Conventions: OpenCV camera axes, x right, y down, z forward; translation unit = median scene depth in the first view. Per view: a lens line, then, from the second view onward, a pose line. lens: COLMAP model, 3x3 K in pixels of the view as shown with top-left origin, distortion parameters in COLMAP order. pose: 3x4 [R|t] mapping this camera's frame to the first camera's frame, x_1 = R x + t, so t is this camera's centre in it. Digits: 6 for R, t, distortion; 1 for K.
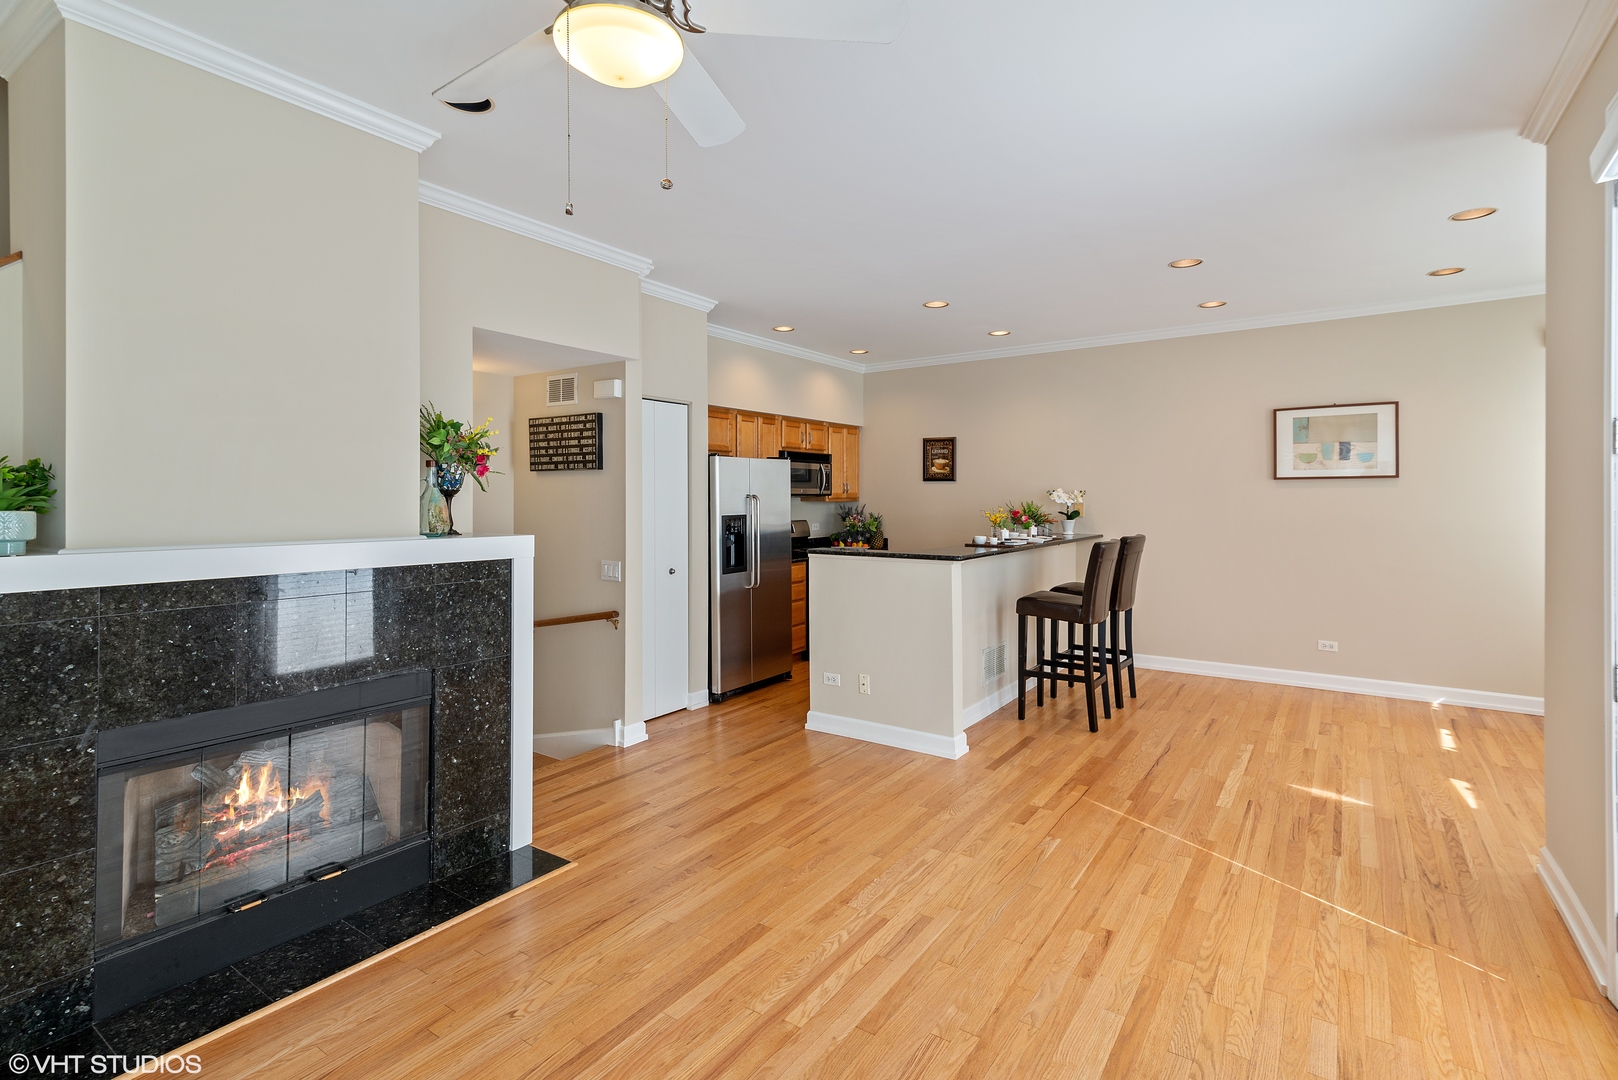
lens RADIAL K [[753.6, 0, 812.5], [0, 753.6, 514.7], [0, 0, 1]] dist [0.020509, -0.001033]
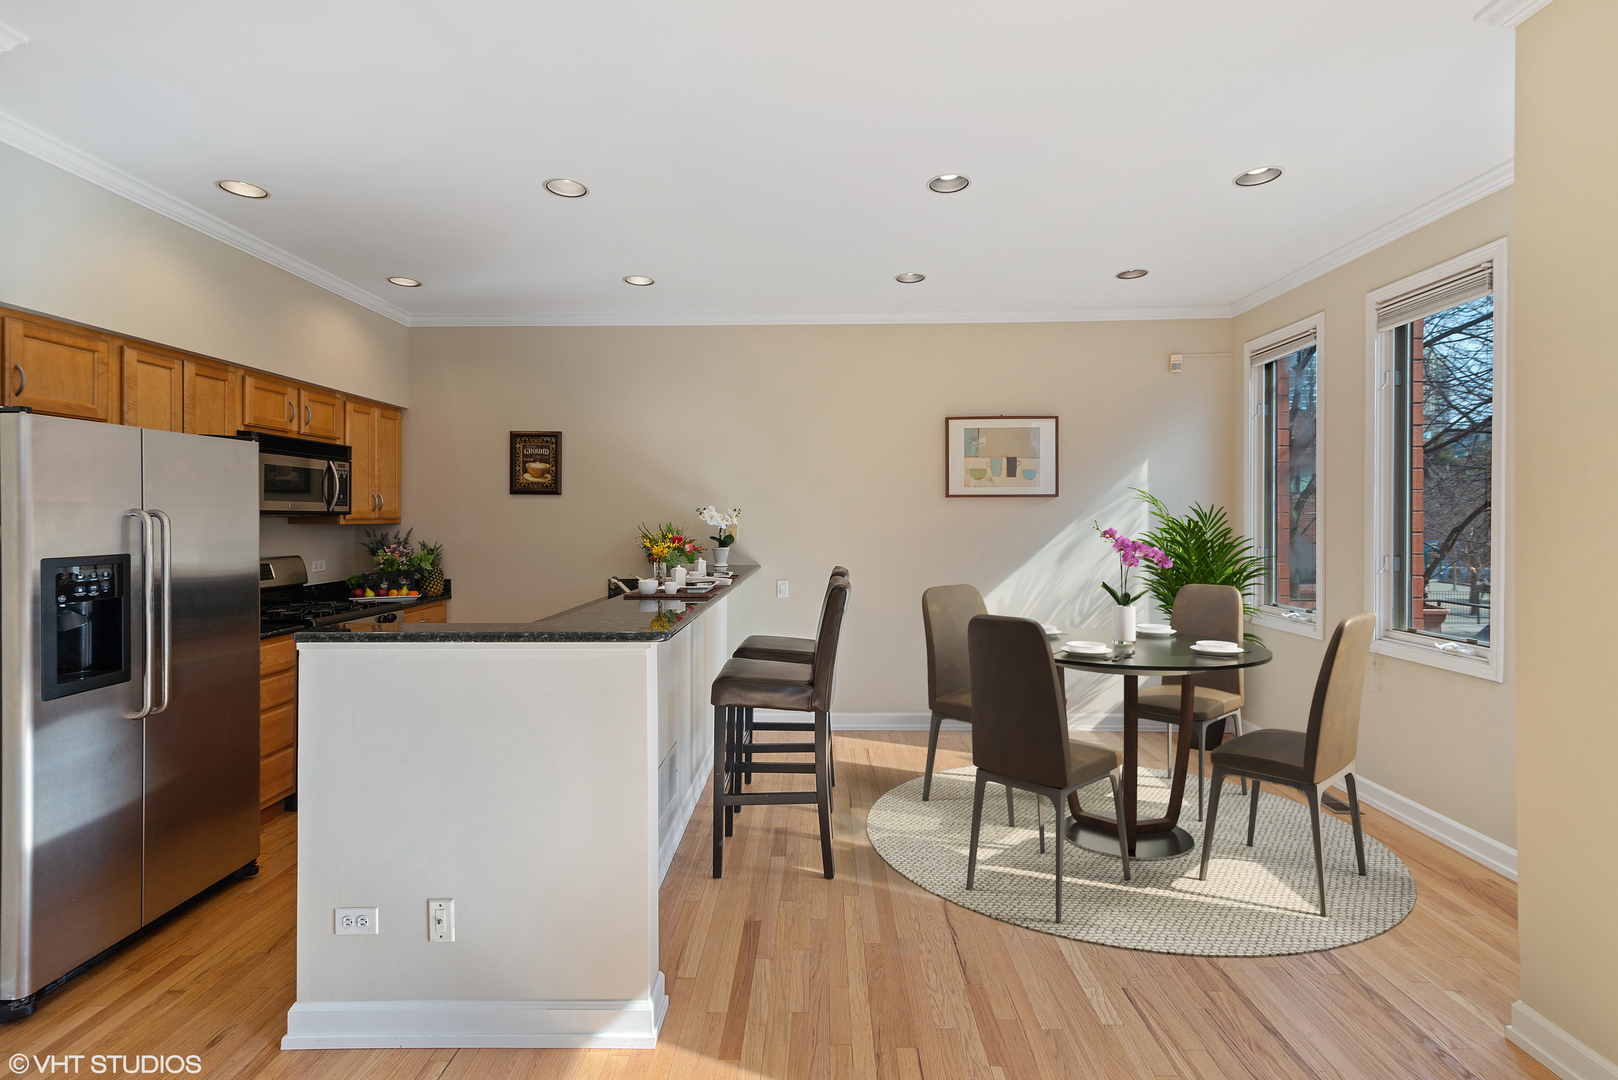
lens RADIAL K [[753.6, 0, 812.5], [0, 753.6, 514.7], [0, 0, 1]] dist [0.020509, -0.001033]
pose [[0.837417, 0.003652, 0.546552, 0.002579], [0.012966, 0.999564, -0.026546, -0.004714], [-0.546410, 0.029317, 0.837005, 0.322616]]
